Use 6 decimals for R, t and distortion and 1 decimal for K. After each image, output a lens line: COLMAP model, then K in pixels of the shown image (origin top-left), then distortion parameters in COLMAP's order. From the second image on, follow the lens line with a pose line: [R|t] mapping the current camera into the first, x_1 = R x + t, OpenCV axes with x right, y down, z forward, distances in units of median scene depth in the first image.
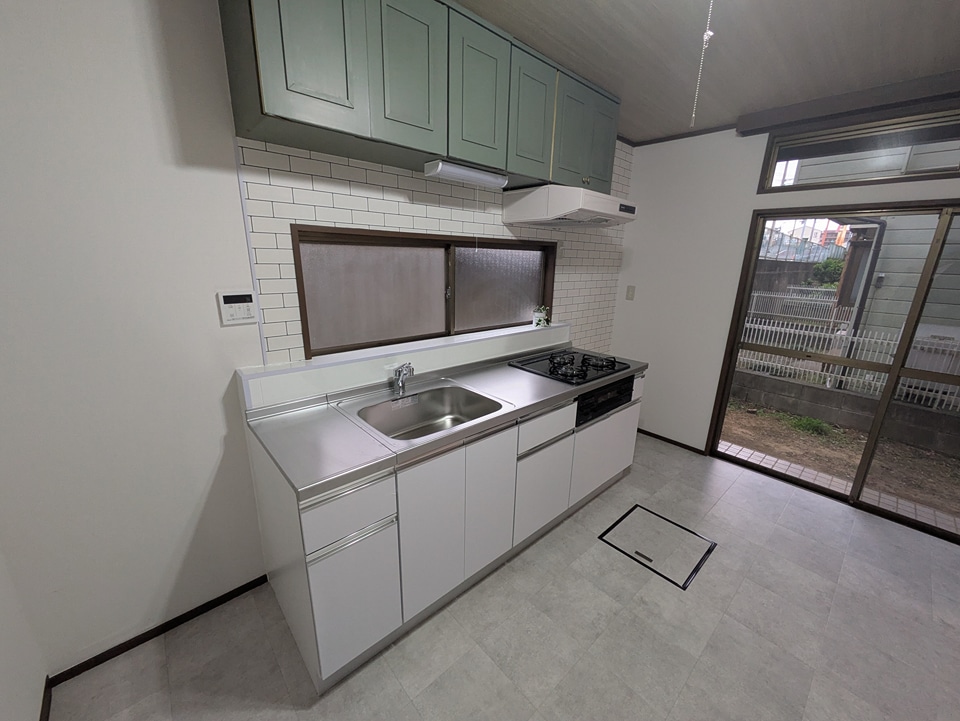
lens RADIAL K [[380.0, 0, 483.9], [0, 380.0, 362.5], [0, 0, 1]] dist [-0.004908, 0.000761]
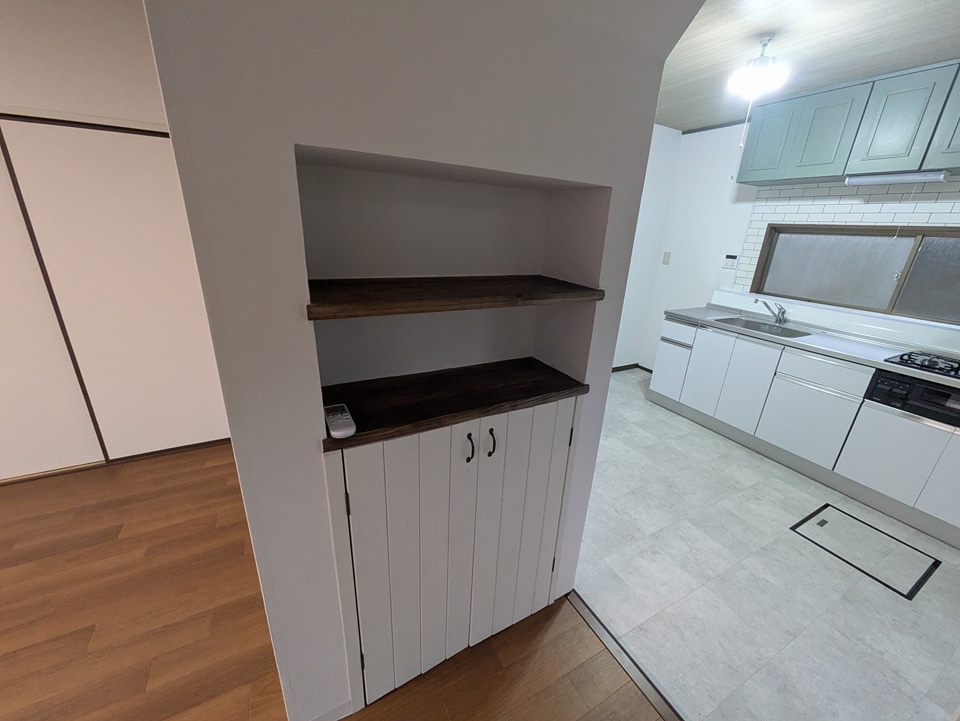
lens RADIAL K [[380.0, 0, 483.9], [0, 380.0, 362.5], [0, 0, 1]] dist [-0.004908, 0.000761]
pose [[-0.232972, 0.291954, -0.927624, 1.960938], [-0.313868, 0.880251, 0.355871, 0.048135], [0.920441, 0.374060, -0.113439, 0.103741]]
